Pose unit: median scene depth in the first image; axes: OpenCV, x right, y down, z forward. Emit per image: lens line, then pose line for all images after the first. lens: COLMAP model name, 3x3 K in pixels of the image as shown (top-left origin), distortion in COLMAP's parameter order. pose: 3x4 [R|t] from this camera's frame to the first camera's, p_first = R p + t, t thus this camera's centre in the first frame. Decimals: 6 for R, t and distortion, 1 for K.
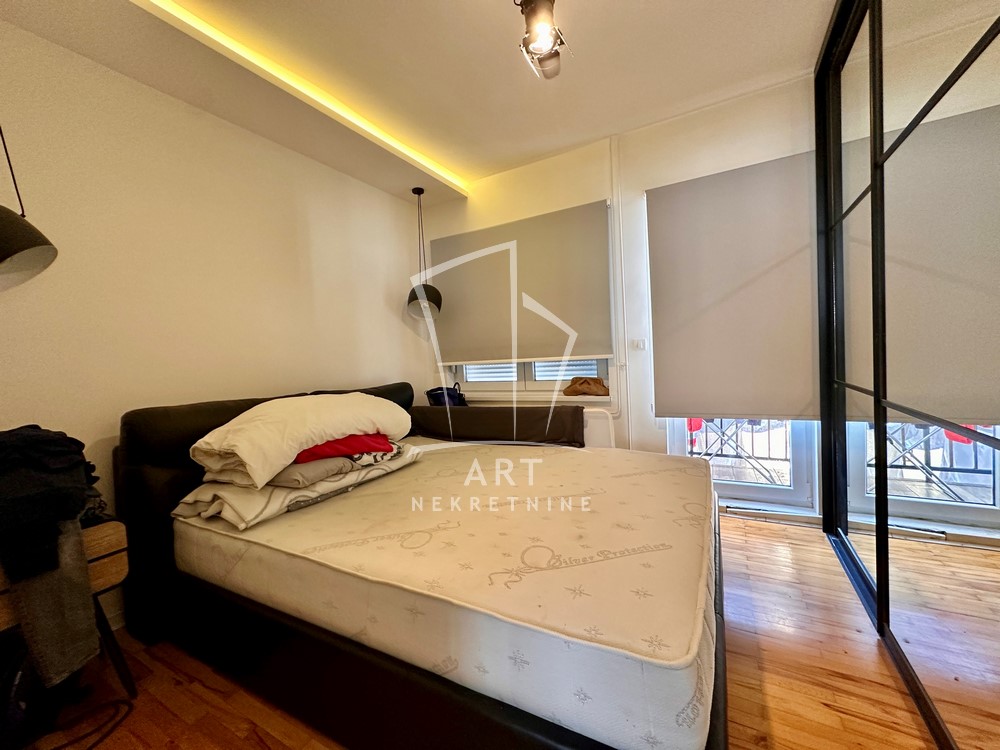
lens RADIAL K [[400.1, 0, 500.0], [0, 400.1, 375.0], [0, 0, 1]] dist [-0.000662, -0.000016]
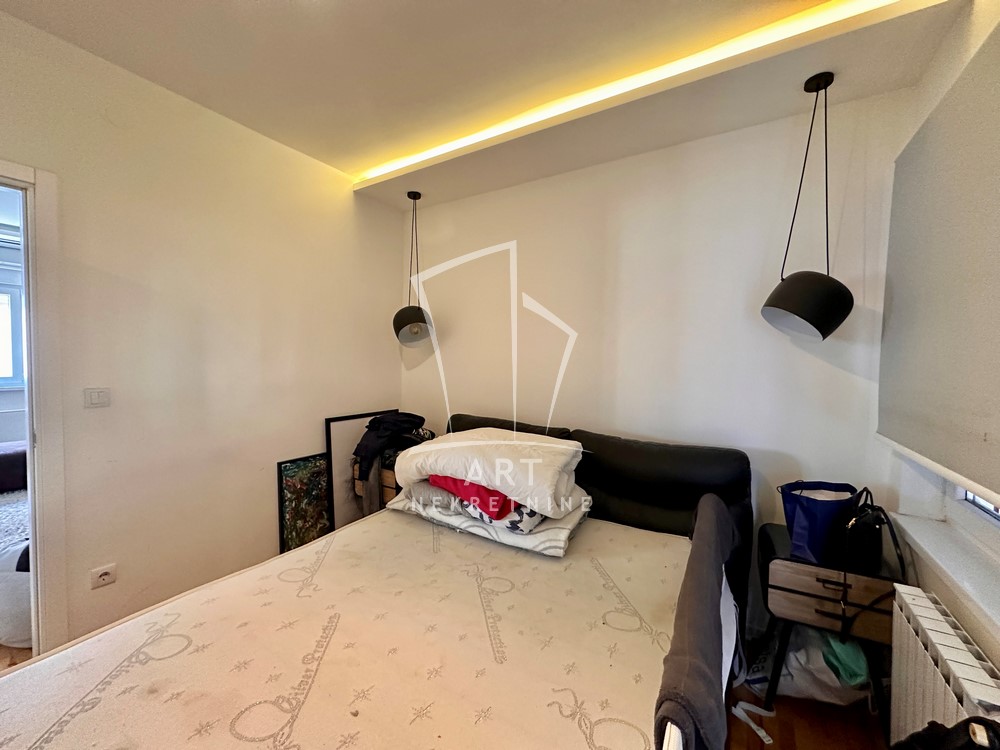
lens RADIAL K [[400.1, 0, 500.0], [0, 400.1, 375.0], [0, 0, 1]] dist [-0.000662, -0.000016]
pose [[-0.059666, 0.092077, -0.993963, 0.681476], [-0.061831, 0.993484, 0.095744, -0.242767], [0.996302, 0.067170, -0.053584, 1.309534]]
